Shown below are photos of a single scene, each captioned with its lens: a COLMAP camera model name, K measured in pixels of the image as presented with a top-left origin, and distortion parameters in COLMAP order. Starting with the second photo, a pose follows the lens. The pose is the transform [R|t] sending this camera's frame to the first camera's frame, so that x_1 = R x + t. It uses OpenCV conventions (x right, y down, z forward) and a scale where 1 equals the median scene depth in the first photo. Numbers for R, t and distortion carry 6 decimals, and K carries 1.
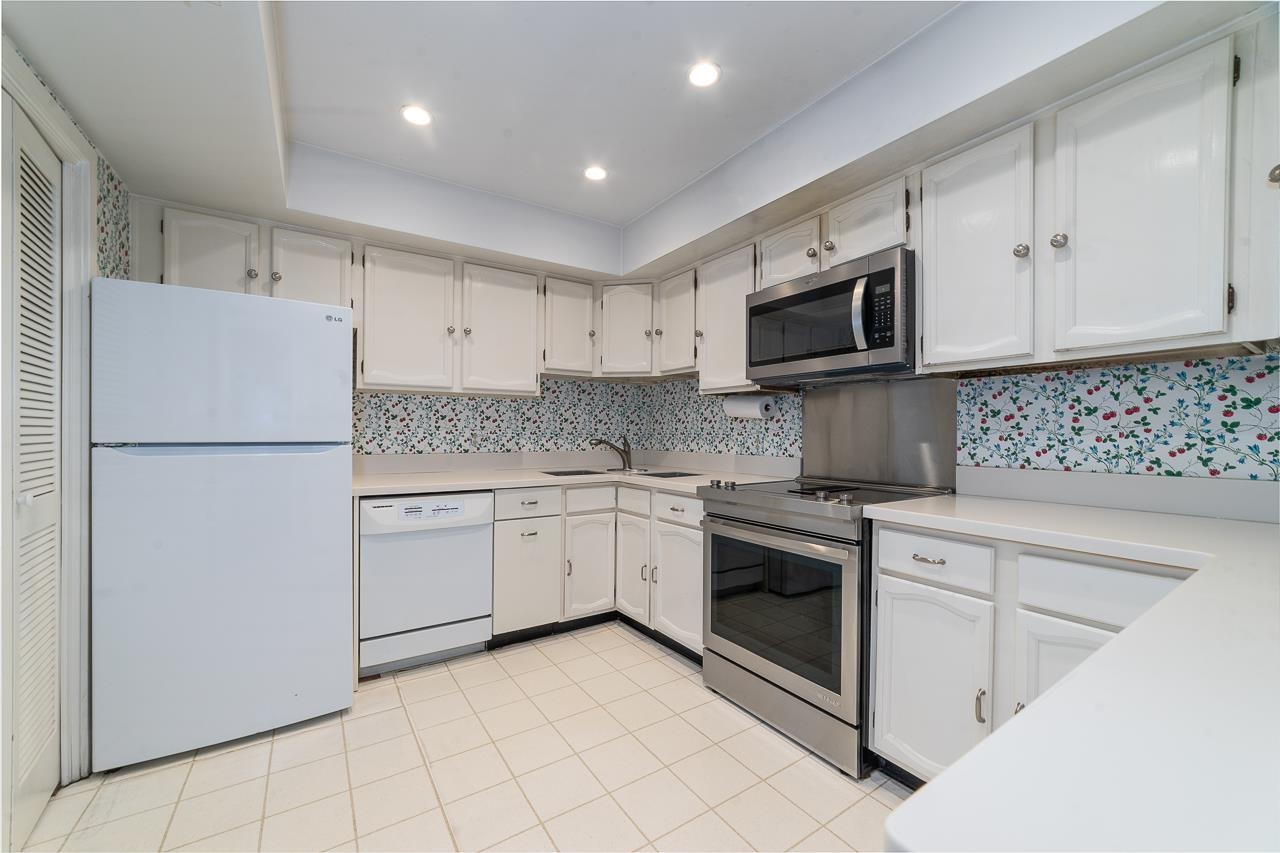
lens RADIAL K [[504.5, 0, 640.0], [0, 504.5, 426.5], [0, 0, 1]] dist [0.000337, 0.000036]
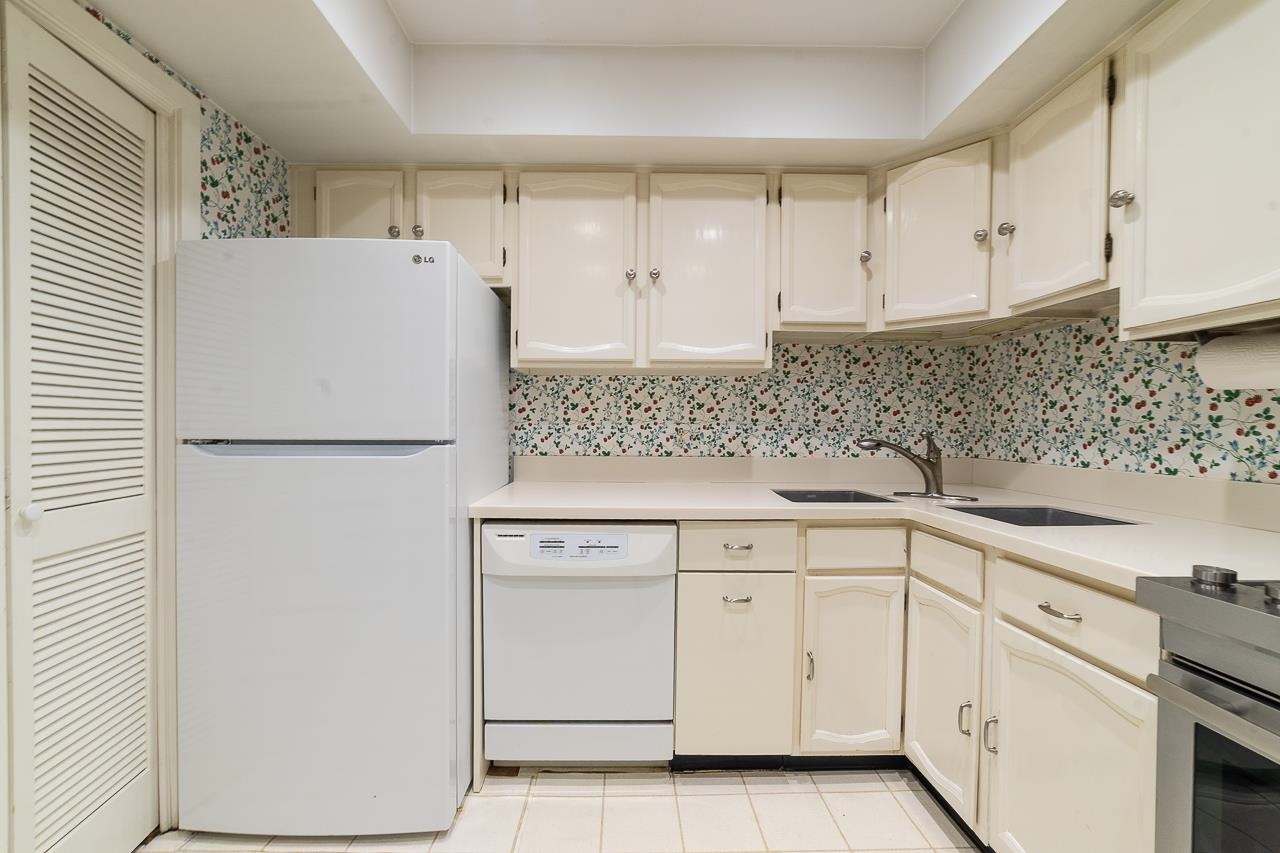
lens RADIAL K [[525.2, 0, 627.1], [0, 525.2, 433.2], [0, 0, 1]] dist [-0.025462, 0.009820]
pose [[0.835168, 0.007429, -0.549945, 0.007786], [0.004915, 0.999768, 0.020970, 0.005076], [0.549974, -0.020217, 0.834937, 0.394092]]
